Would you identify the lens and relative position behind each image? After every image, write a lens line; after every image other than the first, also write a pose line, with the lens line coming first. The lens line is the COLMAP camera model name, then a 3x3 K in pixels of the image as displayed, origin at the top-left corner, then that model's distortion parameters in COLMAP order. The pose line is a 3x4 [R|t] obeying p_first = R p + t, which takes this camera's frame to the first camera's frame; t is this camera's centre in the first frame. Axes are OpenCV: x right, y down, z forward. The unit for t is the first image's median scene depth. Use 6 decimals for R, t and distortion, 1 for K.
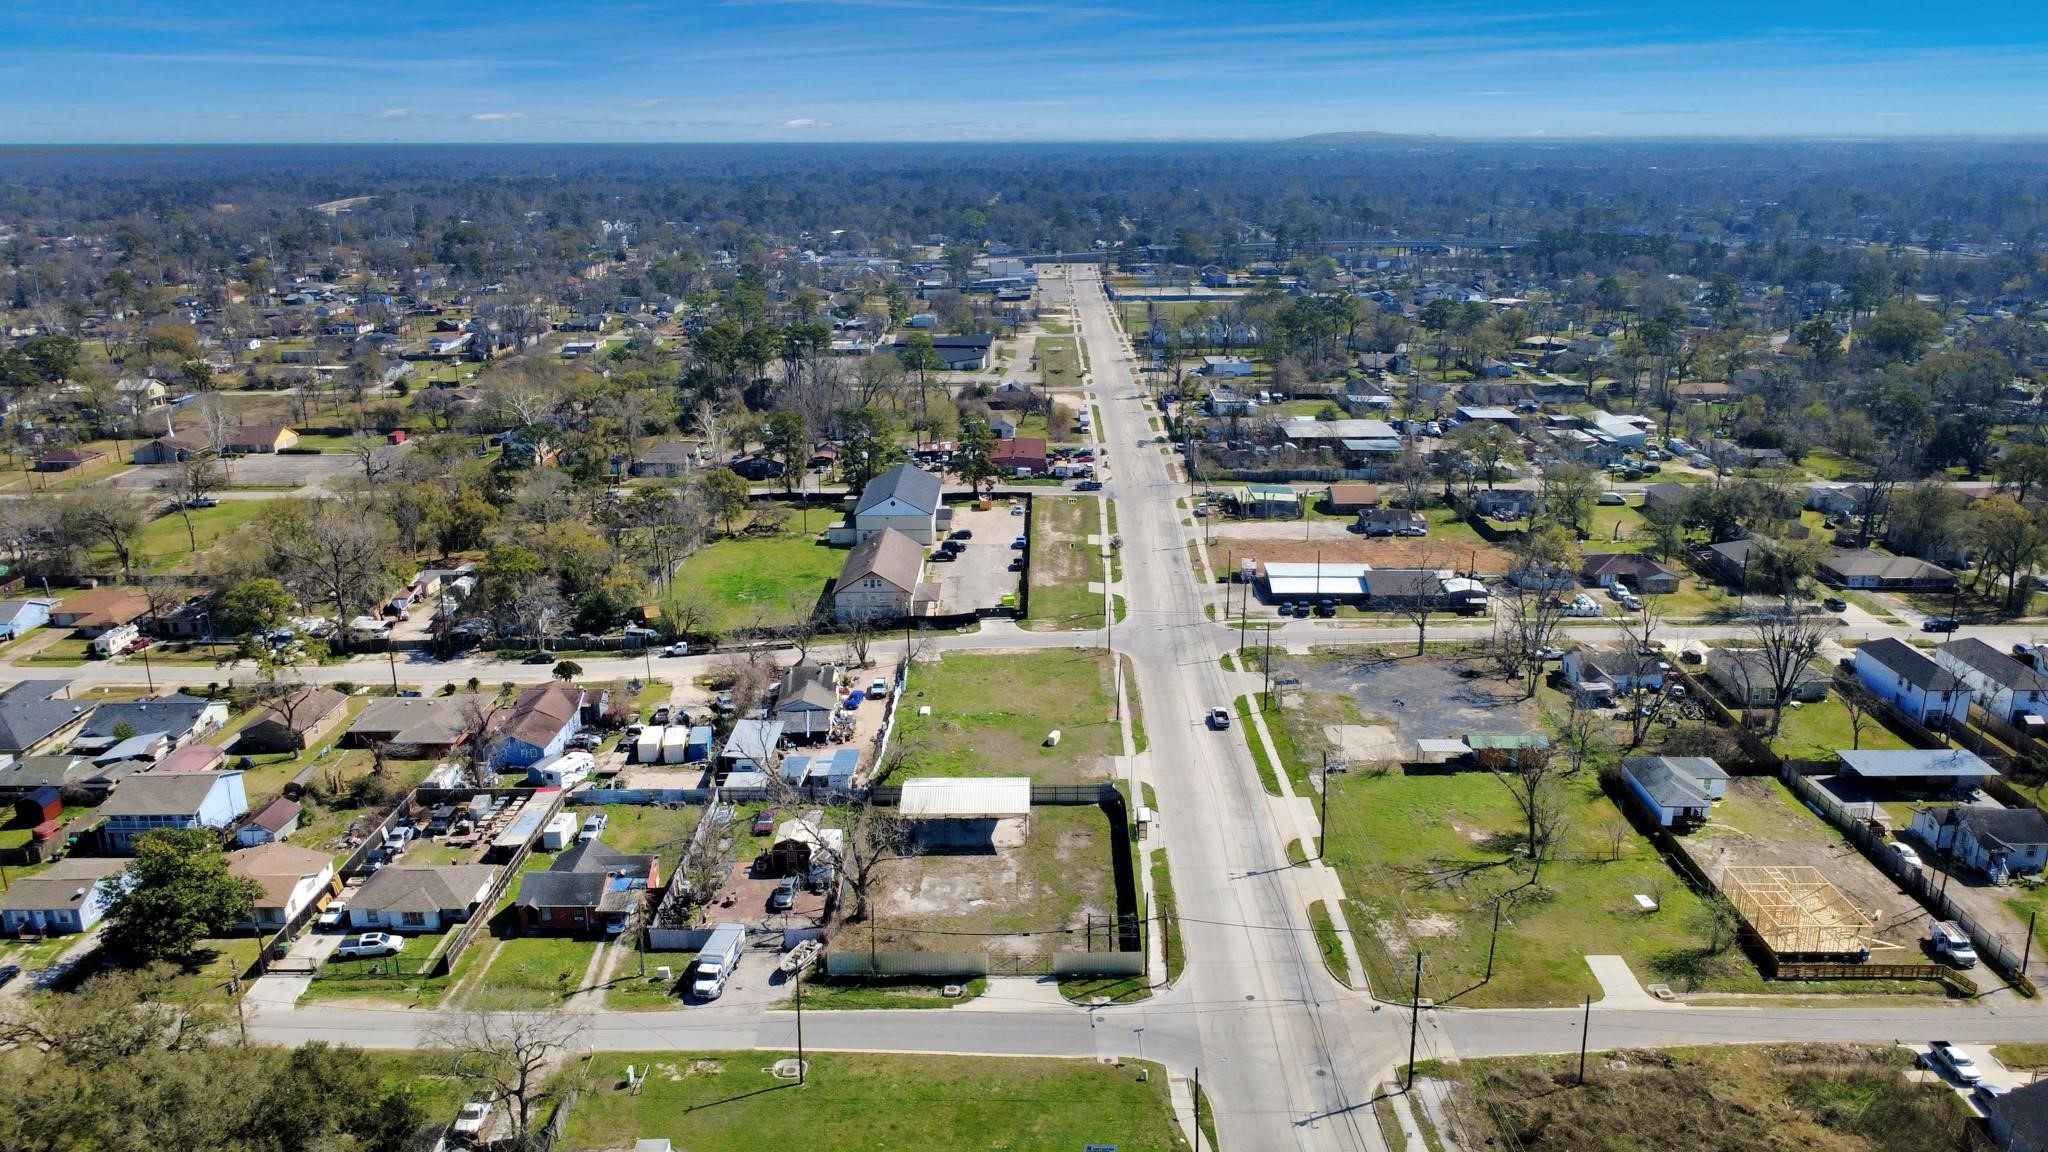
lens RADIAL K [[1424.4, 0, 1021.3], [0, 1424.4, 751.3], [0, 0, 1]] dist [-0.000239, 0.004327]
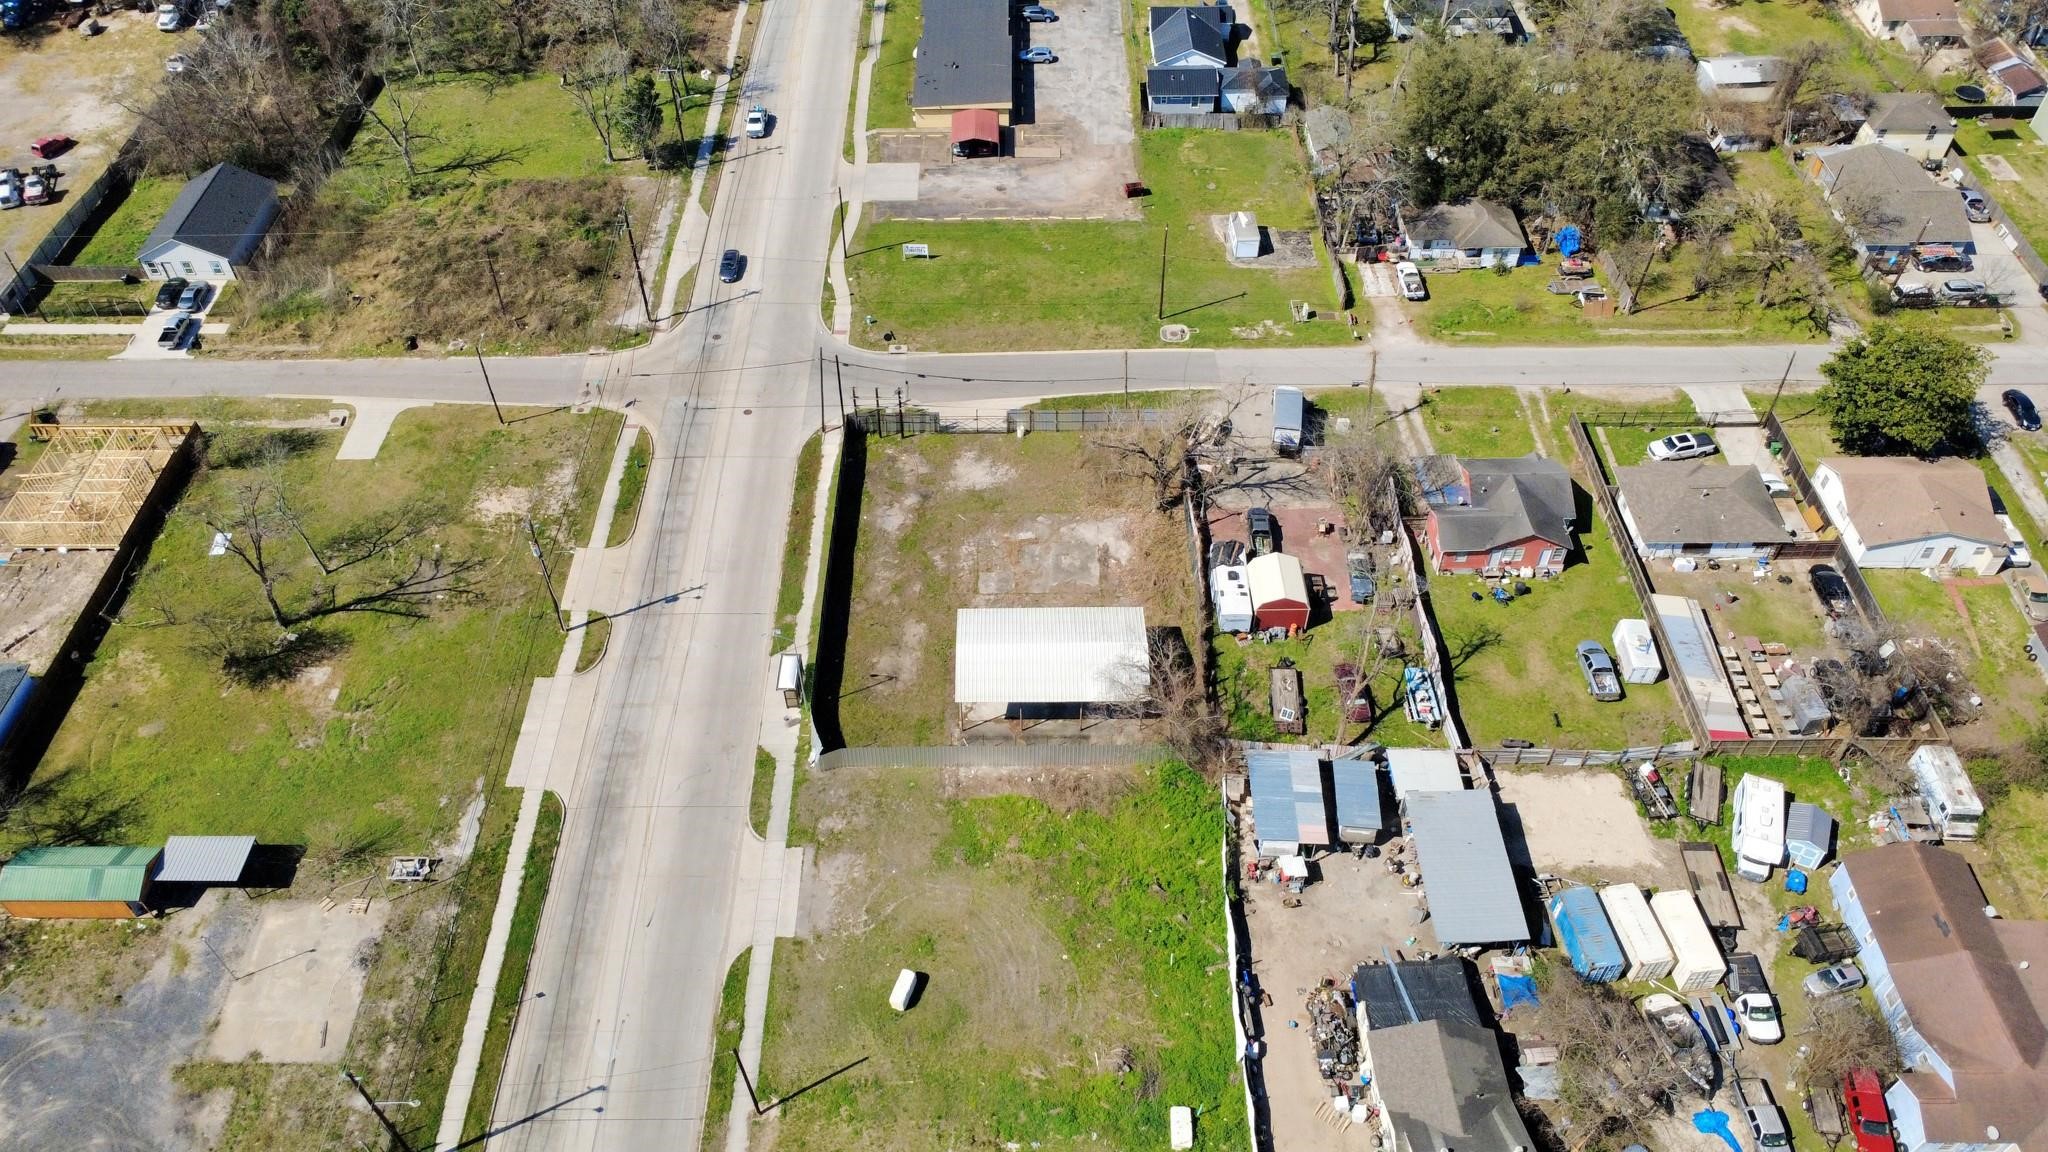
lens RADIAL K [[1493.1, 0, 1021.2], [0, 1493.1, 570.3], [0, 0, 1]] dist [0.000695, -0.002198]
pose [[-0.999784, 0.020711, -0.001871, -0.021692], [0.005300, 0.340776, 0.940129, -0.581180], [0.020108, 0.939916, -0.340812, 1.089222]]
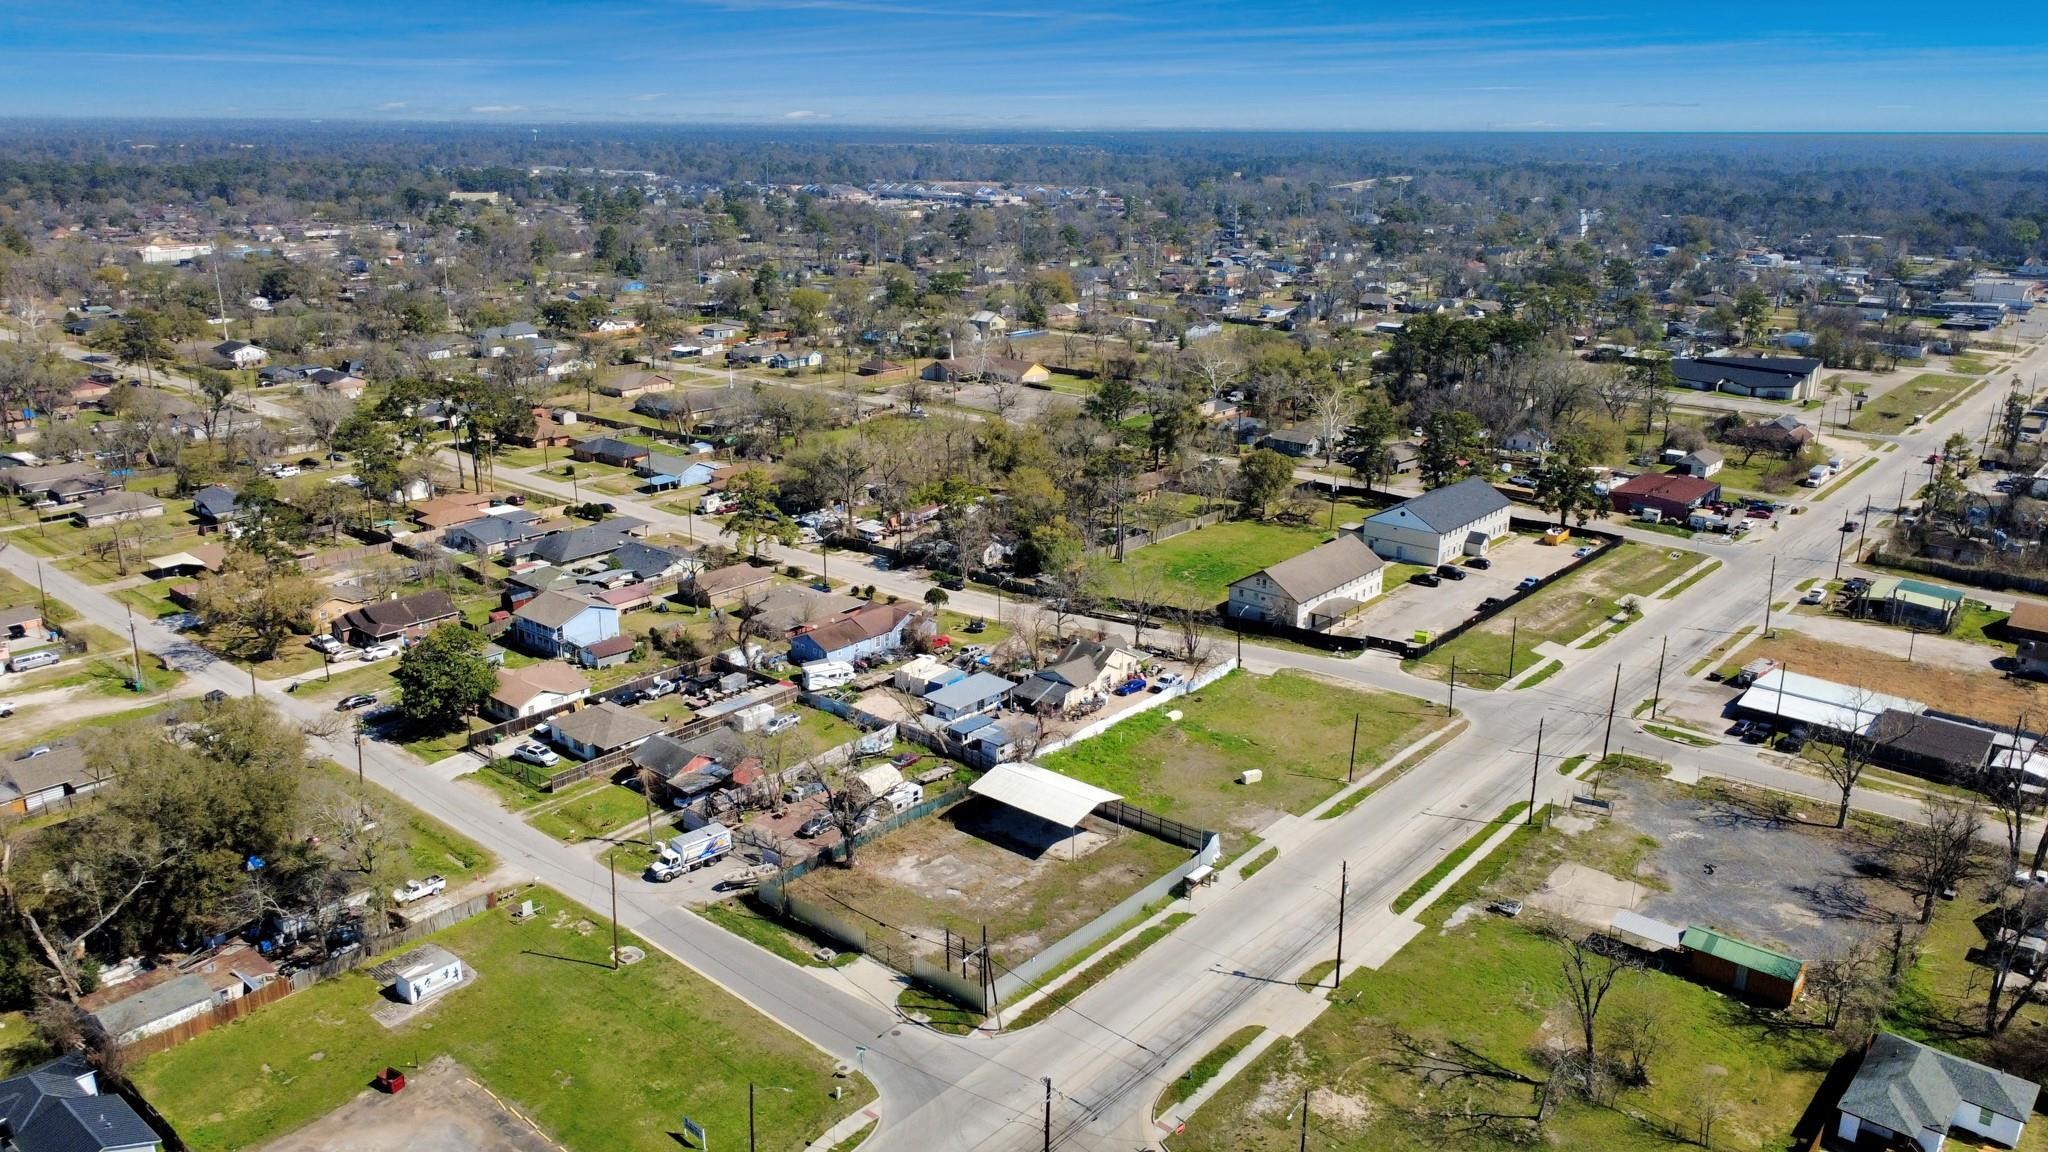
lens RADIAL K [[1493.1, 0, 1021.2], [0, 1493.1, 570.3], [0, 0, 1]] dist [0.000695, -0.002198]
pose [[0.769199, 0.201002, -0.606574, 0.477552], [-0.269554, 0.962715, -0.022804, -0.077749], [0.579374, 0.181045, 0.794700, 0.149650]]
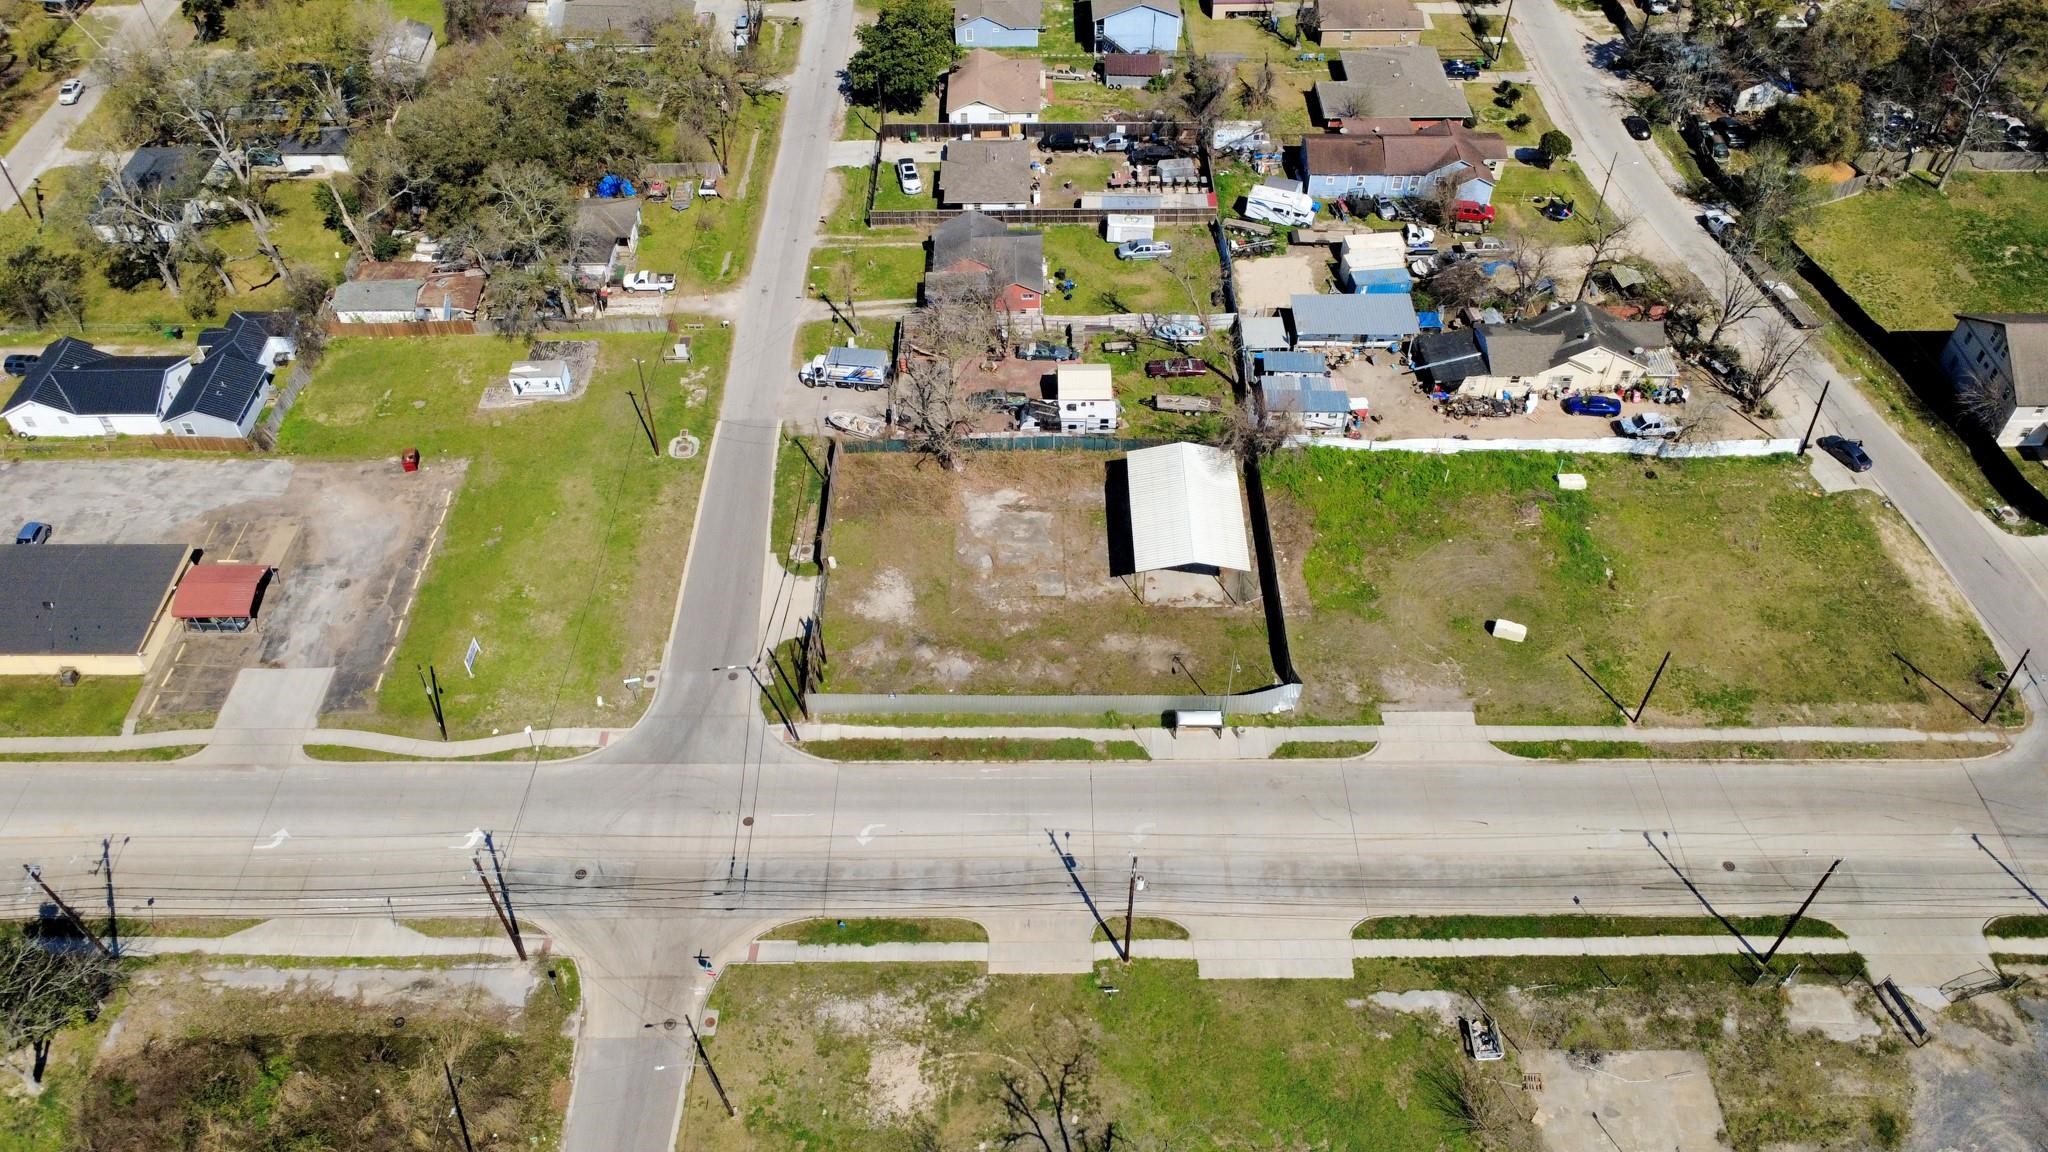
lens RADIAL K [[1493.1, 0, 1021.2], [0, 1493.1, 570.3], [0, 0, 1]] dist [0.000695, -0.002198]
pose [[0.007172, 0.734131, -0.678970, 0.462781], [-0.391826, 0.626755, 0.673536, -0.397274], [0.920011, 0.261208, 0.292147, 0.636682]]
